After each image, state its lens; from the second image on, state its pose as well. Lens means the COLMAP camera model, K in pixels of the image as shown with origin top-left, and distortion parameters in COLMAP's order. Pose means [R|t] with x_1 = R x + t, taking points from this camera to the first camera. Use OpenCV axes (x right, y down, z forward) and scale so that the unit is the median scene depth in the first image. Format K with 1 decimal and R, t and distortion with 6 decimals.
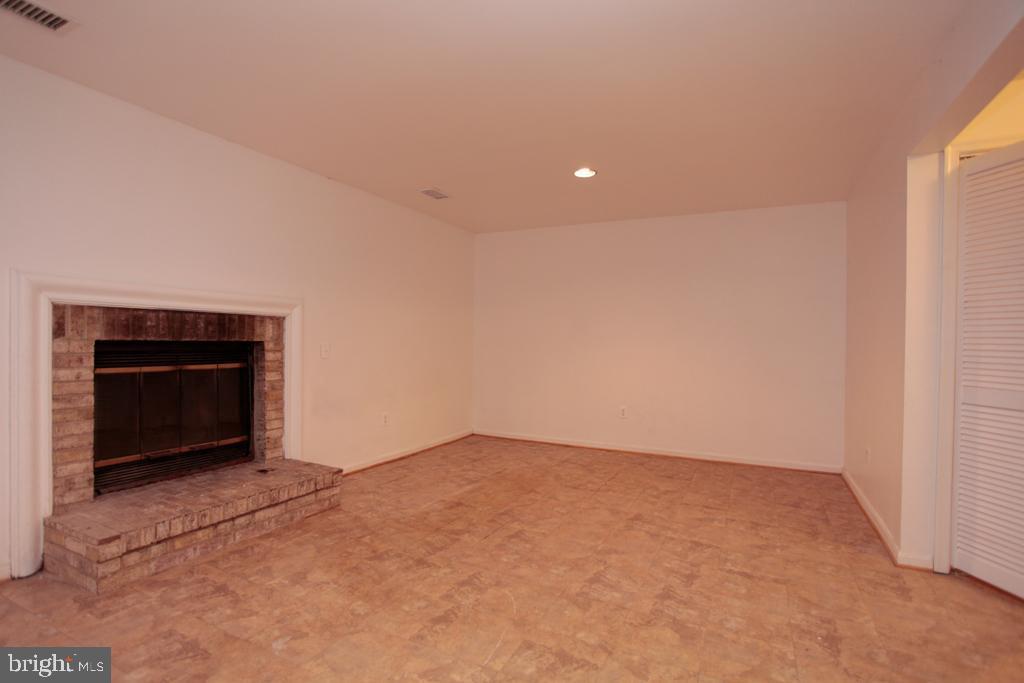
lens RADIAL K [[495.8, 0, 506.3], [0, 495.8, 343.6], [0, 0, 1]] dist [-0.075973, 0.033563]
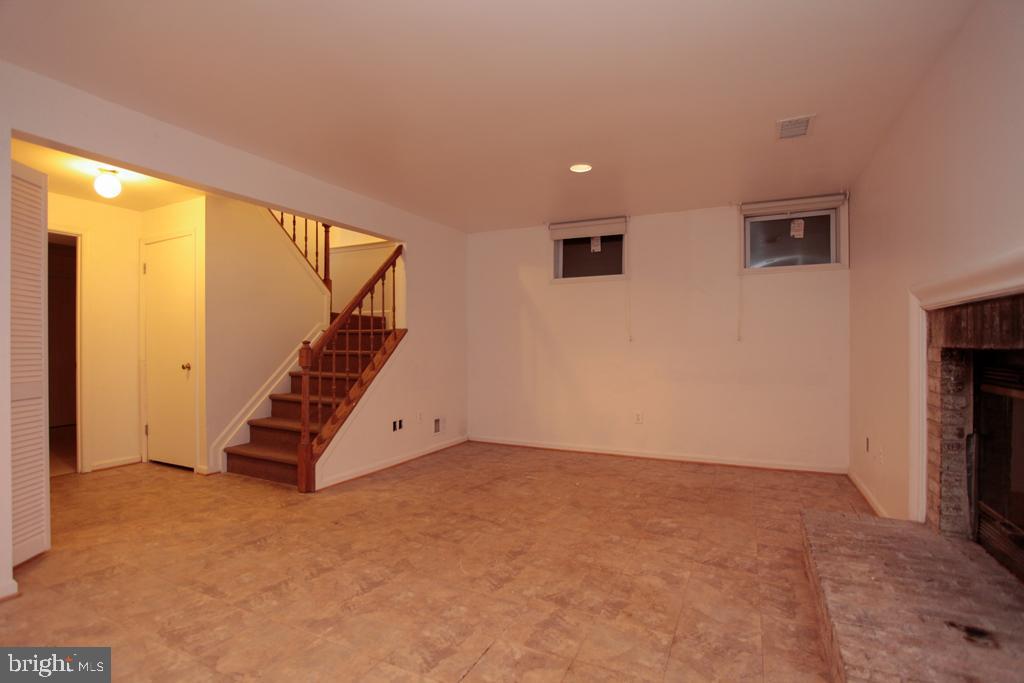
lens RADIAL K [[495.8, 0, 506.3], [0, 495.8, 343.6], [0, 0, 1]] dist [-0.075973, 0.033563]
pose [[-0.999852, -0.010702, -0.013454, -0.060520], [-0.010755, 0.999935, 0.003841, -0.009476], [0.013412, 0.003985, -0.999902, 1.807547]]
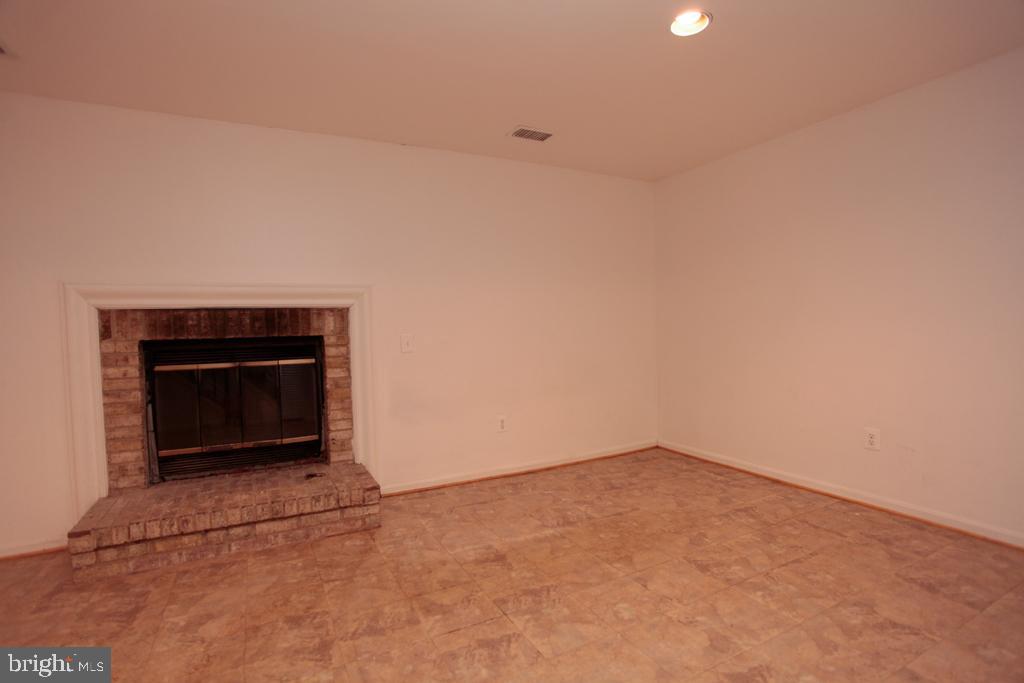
lens RADIAL K [[495.8, 0, 506.3], [0, 495.8, 343.6], [0, 0, 1]] dist [-0.075973, 0.033563]
pose [[0.810006, -0.012726, -0.586283, 0.440465], [0.030658, 0.999316, 0.020666, 0.002723], [0.585619, -0.034714, 0.809843, 0.592407]]
